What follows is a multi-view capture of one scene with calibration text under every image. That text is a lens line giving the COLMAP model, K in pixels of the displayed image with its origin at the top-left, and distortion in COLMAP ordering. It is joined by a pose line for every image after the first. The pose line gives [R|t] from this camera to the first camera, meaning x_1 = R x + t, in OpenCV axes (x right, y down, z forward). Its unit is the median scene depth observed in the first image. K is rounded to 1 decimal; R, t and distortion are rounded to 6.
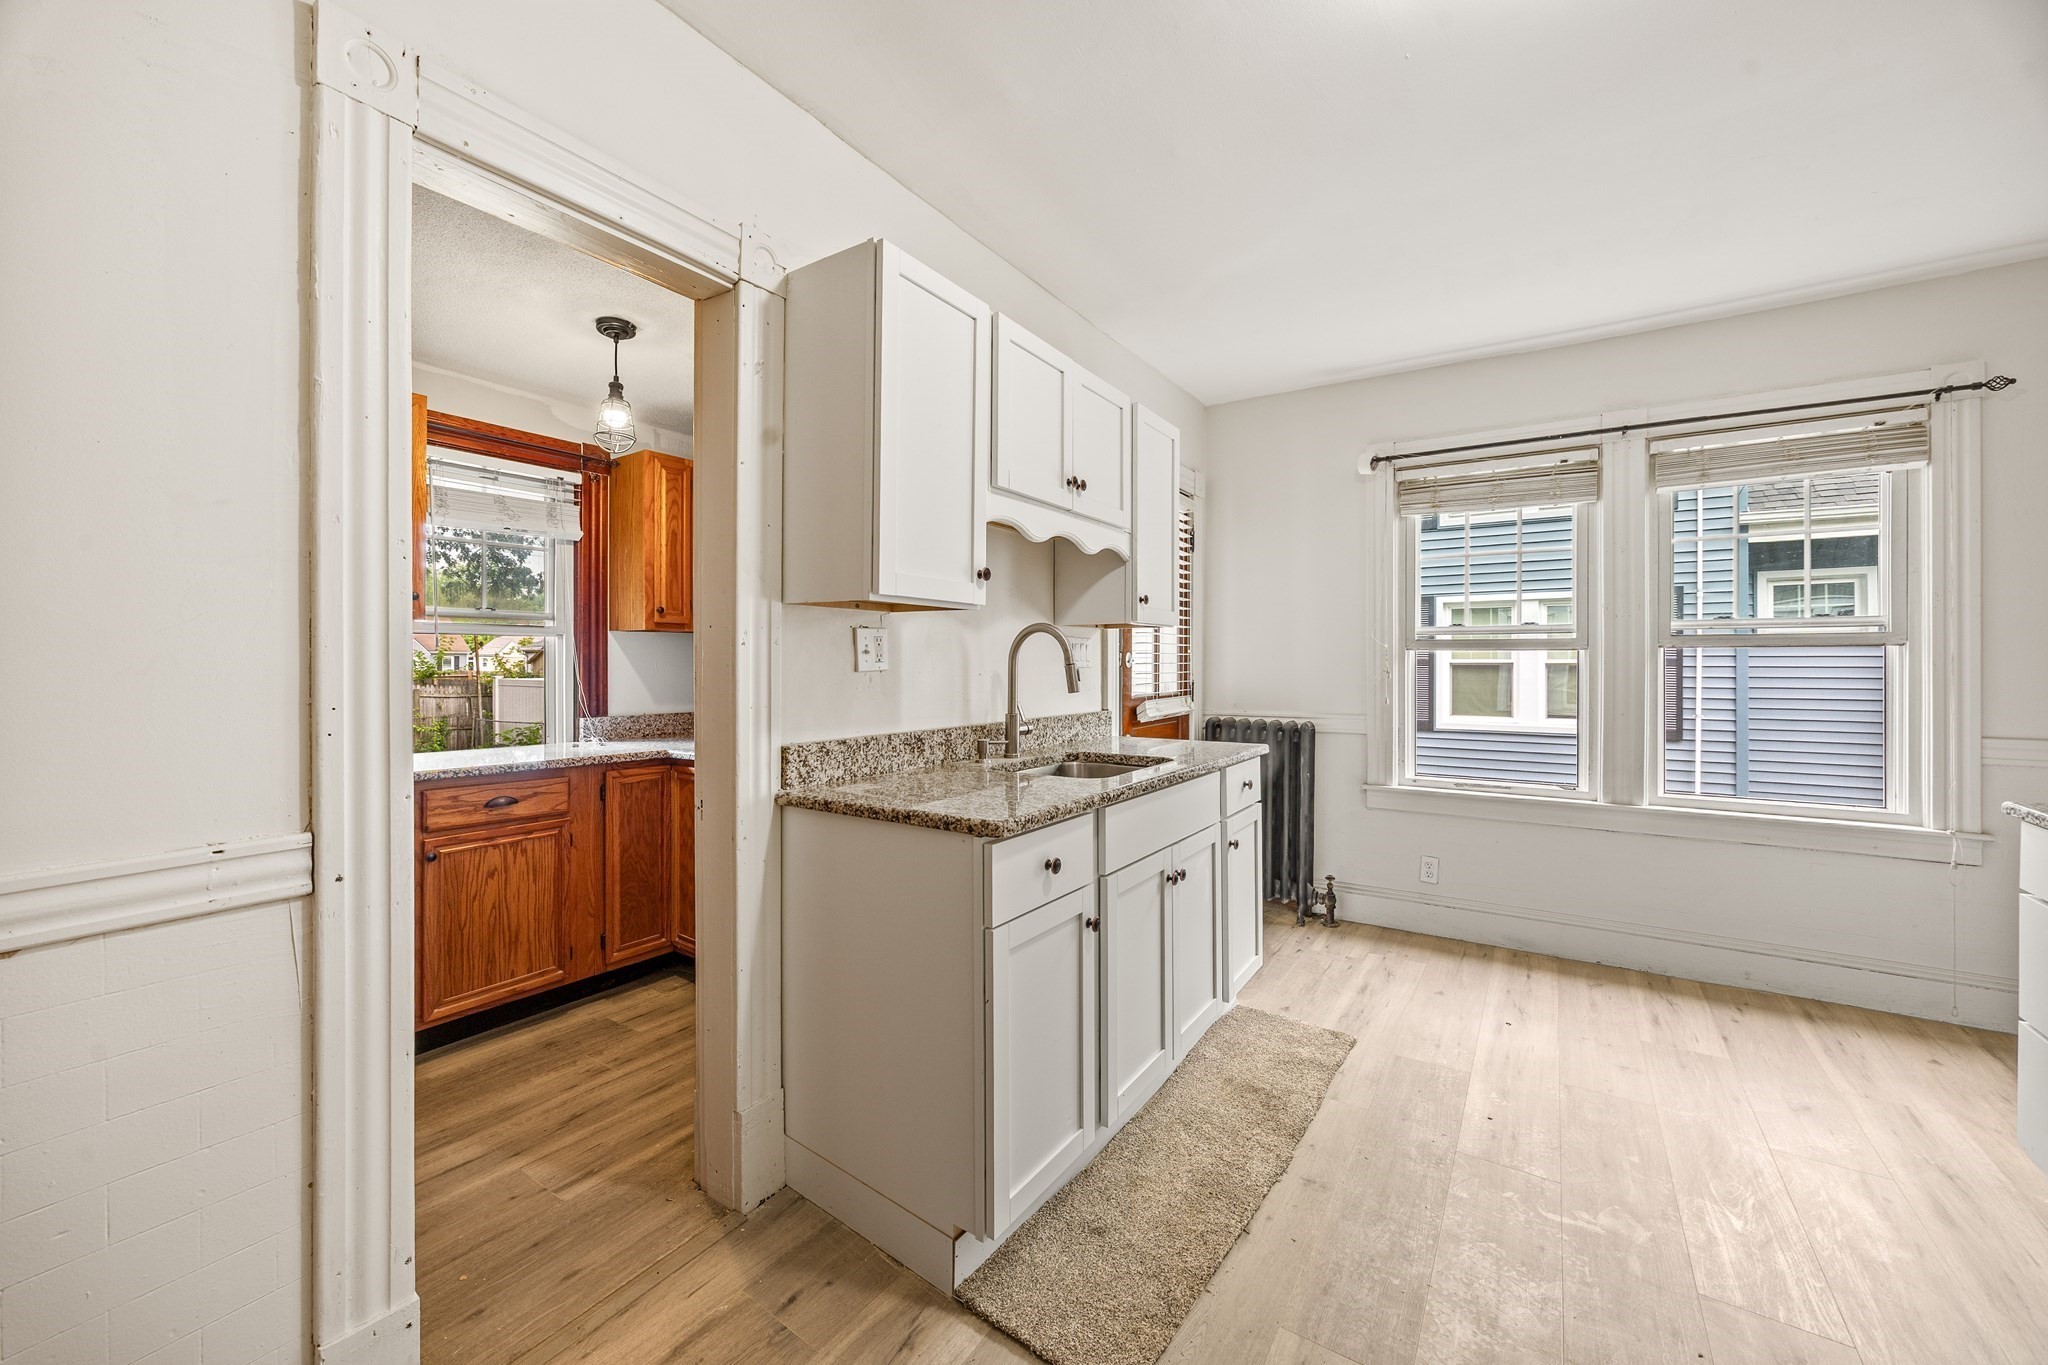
lens RADIAL K [[779.0, 0, 1015.4], [0, 779.0, 666.2], [0, 0, 1]] dist [-0.005209, 0.000760]
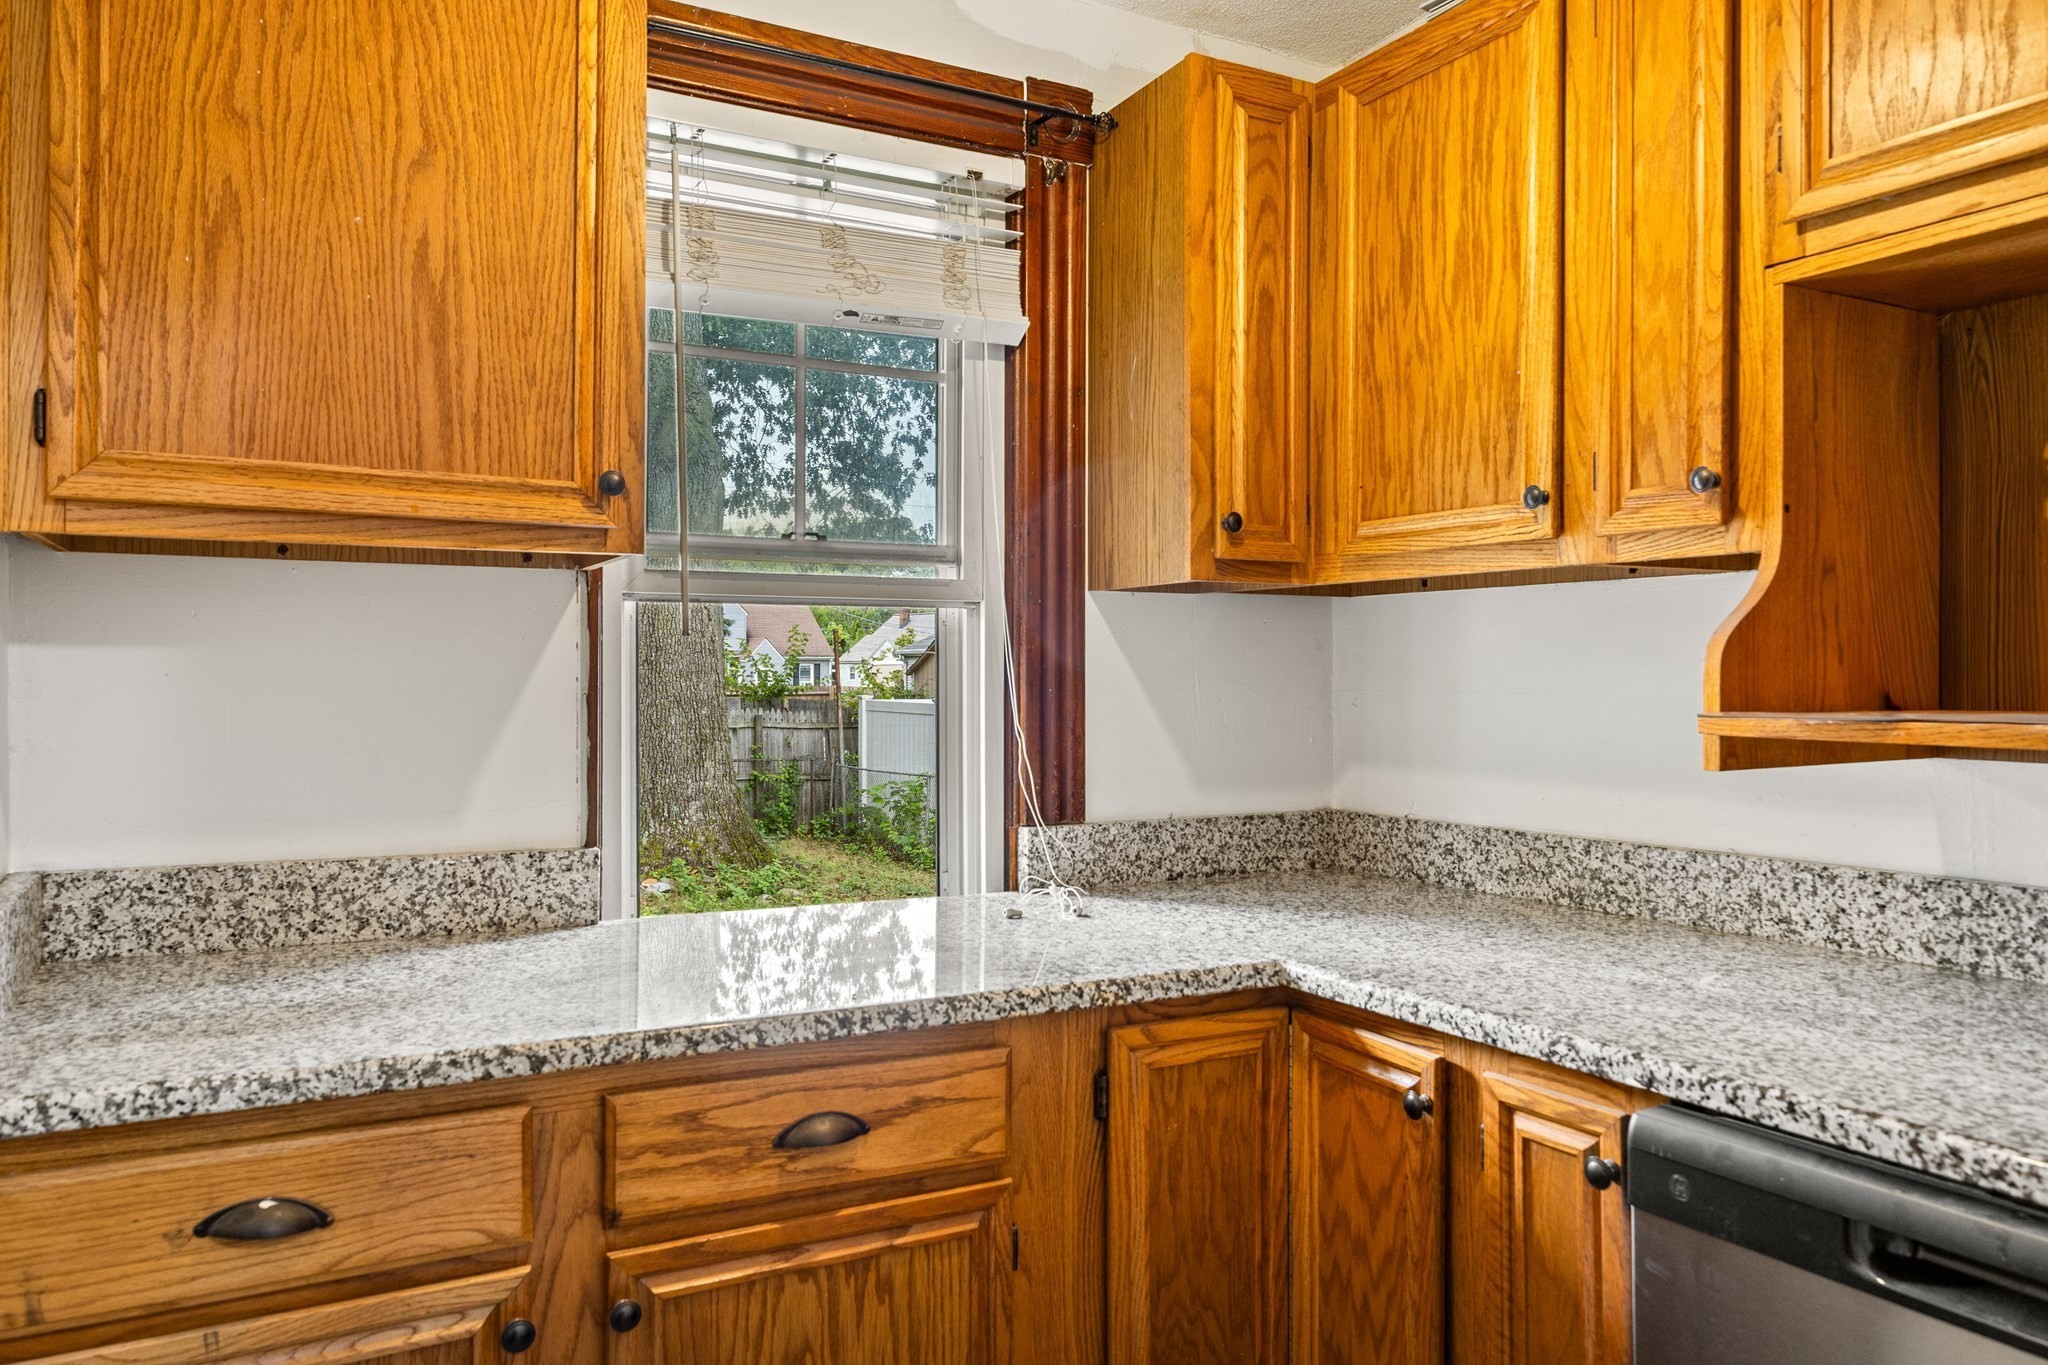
lens RADIAL K [[1395.6, 0, 1026.5], [0, 1395.6, 682.4], [0, 0, 1]] dist [-0.011495, -0.001057]
pose [[0.889131, 0.001223, -0.457650, -0.257776], [0.000118, 0.999996, 0.002903, -0.004148], [0.457652, -0.002635, 0.889127, 0.418542]]
